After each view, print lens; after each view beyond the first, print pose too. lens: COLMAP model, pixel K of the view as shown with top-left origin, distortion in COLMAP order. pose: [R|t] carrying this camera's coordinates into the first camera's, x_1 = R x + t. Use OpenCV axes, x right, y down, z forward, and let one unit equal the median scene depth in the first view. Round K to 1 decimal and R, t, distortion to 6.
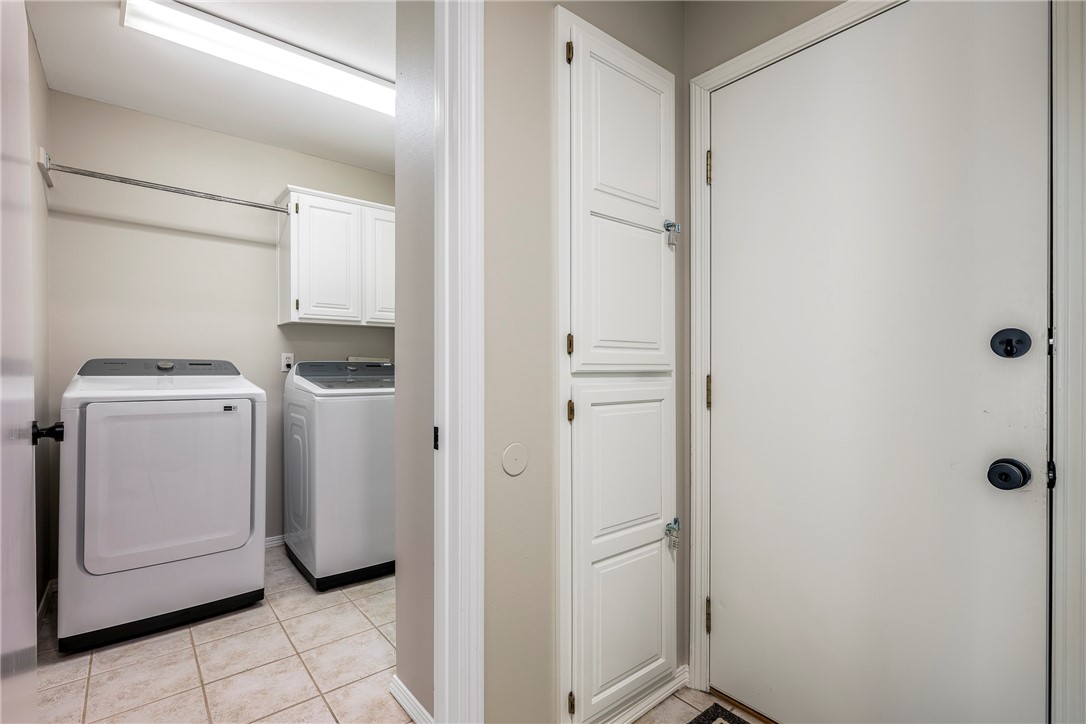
lens RADIAL K [[501.5, 0, 543.0], [0, 501.5, 362.0], [0, 0, 1]] dist [-0.000084, -0.000493]
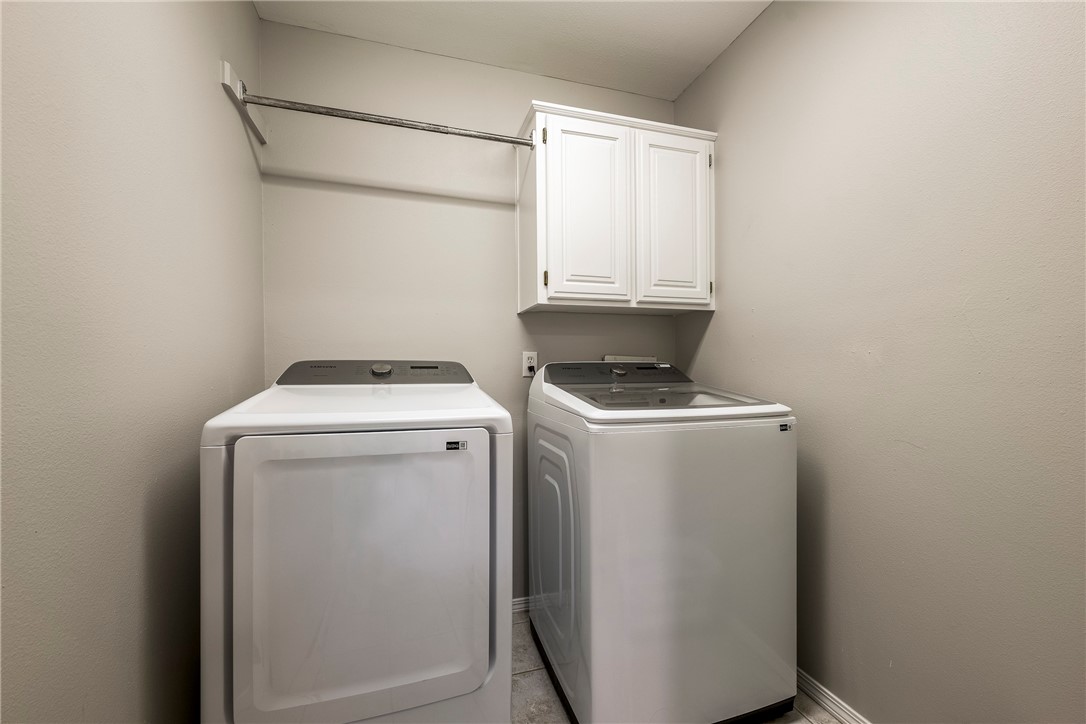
lens RADIAL K [[435.3, 0, 543.0], [0, 435.3, 362.0], [0, 0, 1]] dist [-0.000427, 0.000029]
pose [[0.924212, -0.011849, -0.381696, -0.279037], [0.009190, 0.999919, -0.008788, 0.003627], [0.381769, 0.004614, 0.924246, 0.470724]]
